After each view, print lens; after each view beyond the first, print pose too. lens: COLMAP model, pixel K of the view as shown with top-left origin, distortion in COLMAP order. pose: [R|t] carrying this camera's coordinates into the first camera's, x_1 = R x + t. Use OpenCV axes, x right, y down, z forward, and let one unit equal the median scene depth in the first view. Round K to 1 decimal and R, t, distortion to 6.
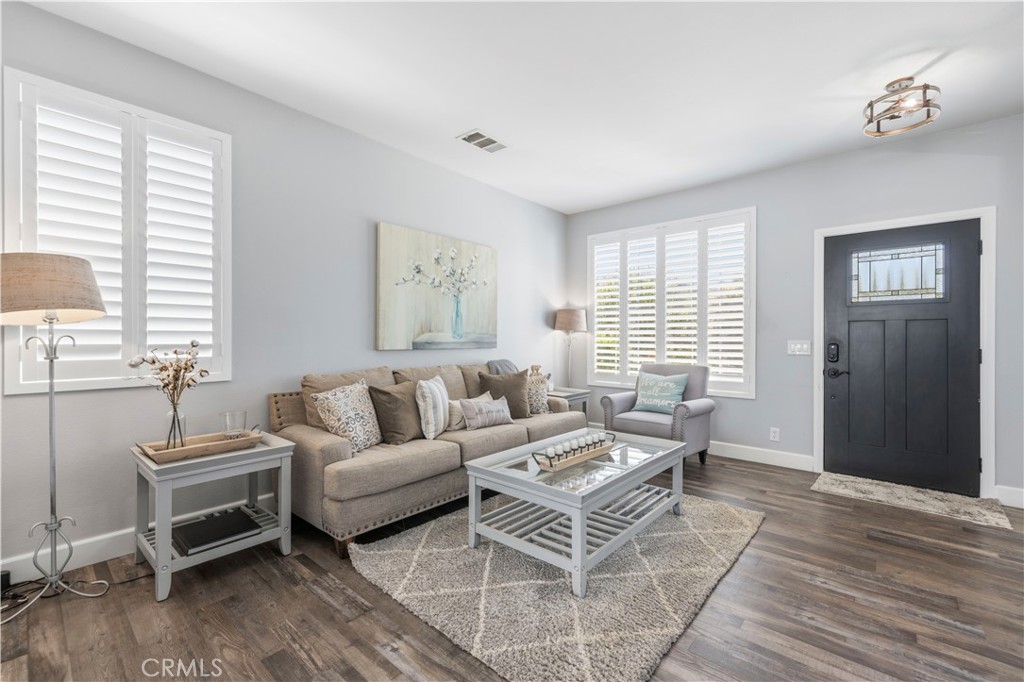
lens RADIAL K [[432.9, 0, 509.2], [0, 432.9, 337.7], [0, 0, 1]] dist [-0.000360, -0.000076]
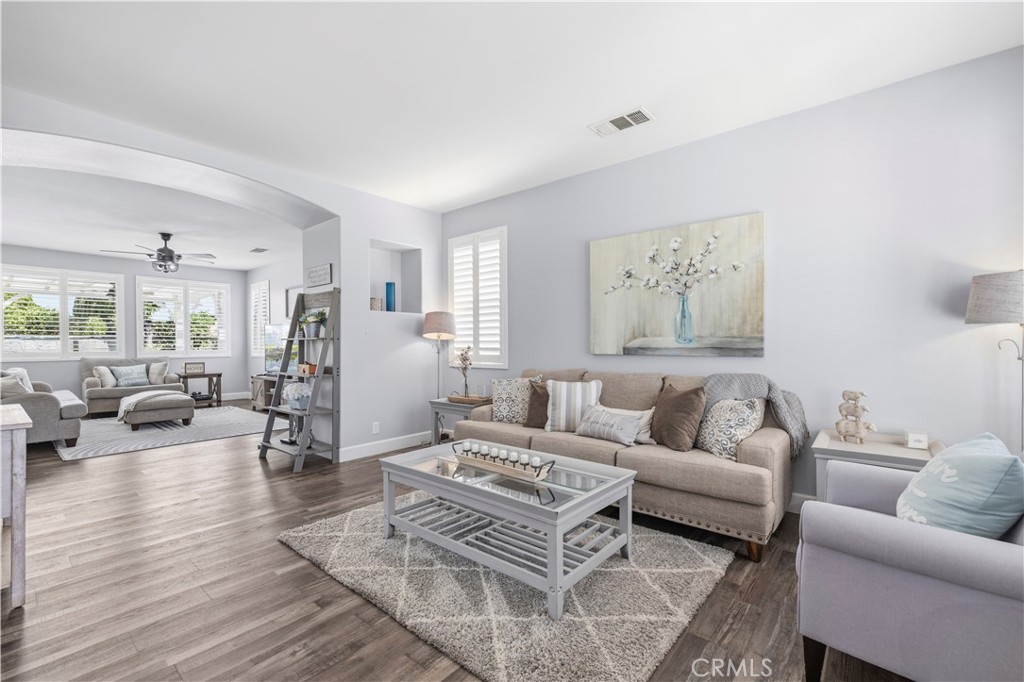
lens RADIAL K [[452.1, 0, 512.0], [0, 452.1, 341.0], [0, 0, 1]] dist [0.000652, 0.000038]
pose [[0.018446, -0.009754, -0.999782, 0.744948], [0.005689, 0.999937, -0.009651, 0.003711], [0.999814, -0.005510, 0.018500, 0.647764]]
